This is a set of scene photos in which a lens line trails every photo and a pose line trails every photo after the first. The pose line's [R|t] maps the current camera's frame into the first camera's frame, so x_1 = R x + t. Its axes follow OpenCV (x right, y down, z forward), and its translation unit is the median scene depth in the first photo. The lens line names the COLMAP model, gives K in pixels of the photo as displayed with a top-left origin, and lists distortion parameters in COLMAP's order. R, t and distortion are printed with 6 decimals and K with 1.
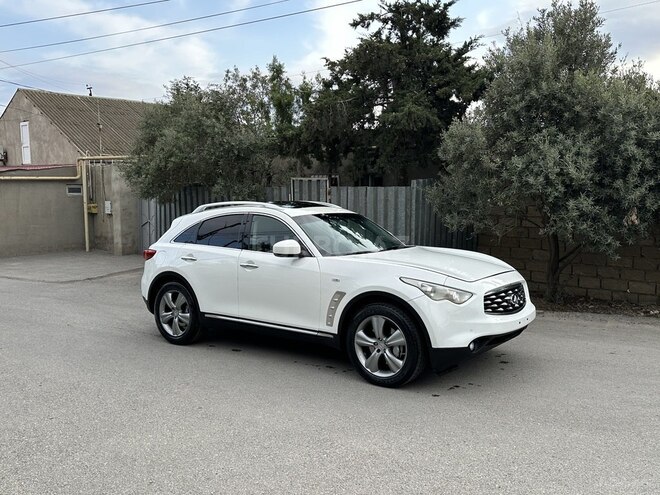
lens RADIAL K [[592.3, 0, 330.0], [0, 592.3, 247.5], [0, 0, 1]] dist [0.136745, -0.253136]
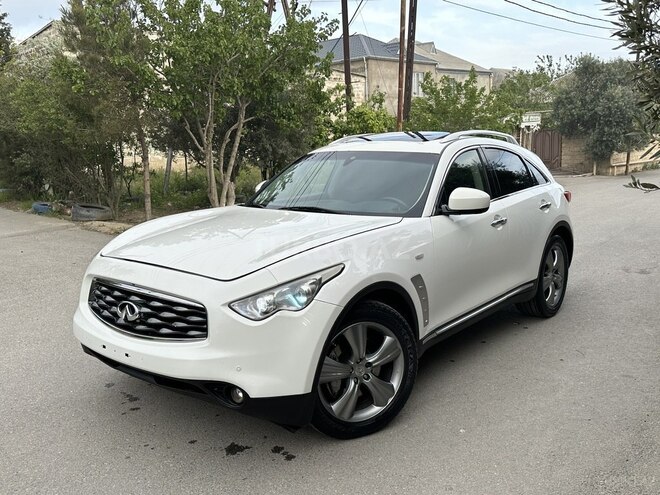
lens RADIAL K [[592.8, 0, 323.8], [0, 592.8, 246.6], [0, 0, 1]] dist [0.136299, -0.258616]
pose [[-0.036665, 0.184470, -0.982154, 0.676853], [-0.063999, 0.980364, 0.186523, -0.072978], [0.997276, 0.069695, -0.024140, 0.954617]]
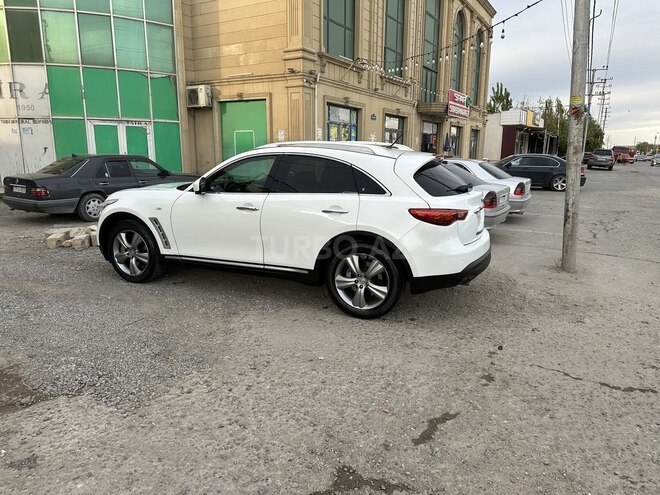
lens RADIAL K [[461.0, 0, 328.6], [0, 461.0, 248.3], [0, 0, 1]] dist [0.076223, -0.106689]
pose [[-0.970692, 0.054526, -0.234060, 0.085127], [-0.015986, 0.957117, 0.289262, -0.134337], [0.239795, 0.284526, -0.928194, 1.802780]]
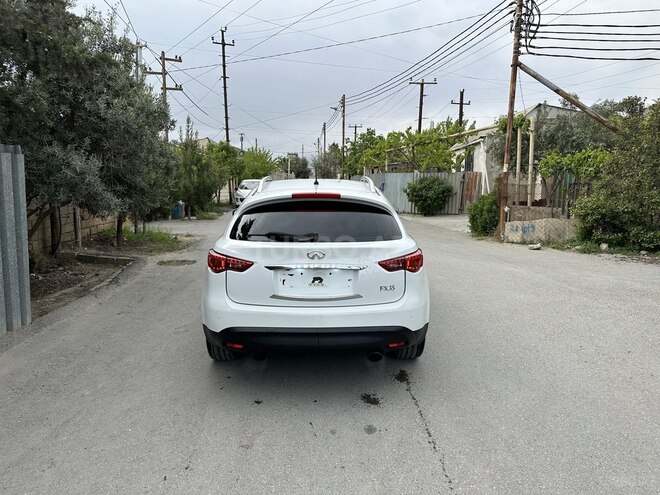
lens RADIAL K [[461.0, 0, 328.6], [0, 461.0, 248.3], [0, 0, 1]] dist [0.076223, -0.106689]
pose [[-0.622962, -0.103722, 0.775345, -0.672207], [0.069313, 0.979953, 0.186784, -0.104985], [-0.779175, 0.170100, -0.603284, 1.481384]]
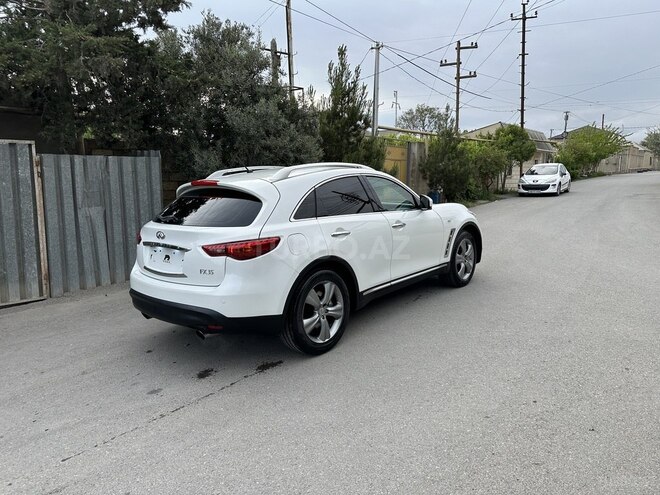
lens RADIAL K [[461.0, 0, 328.6], [0, 461.0, 248.3], [0, 0, 1]] dist [0.076223, -0.106689]
pose [[0.060369, -0.149857, 0.986863, -0.834197], [0.113183, 0.983317, 0.142395, -0.050930], [-0.991738, 0.103100, 0.076323, 0.963529]]
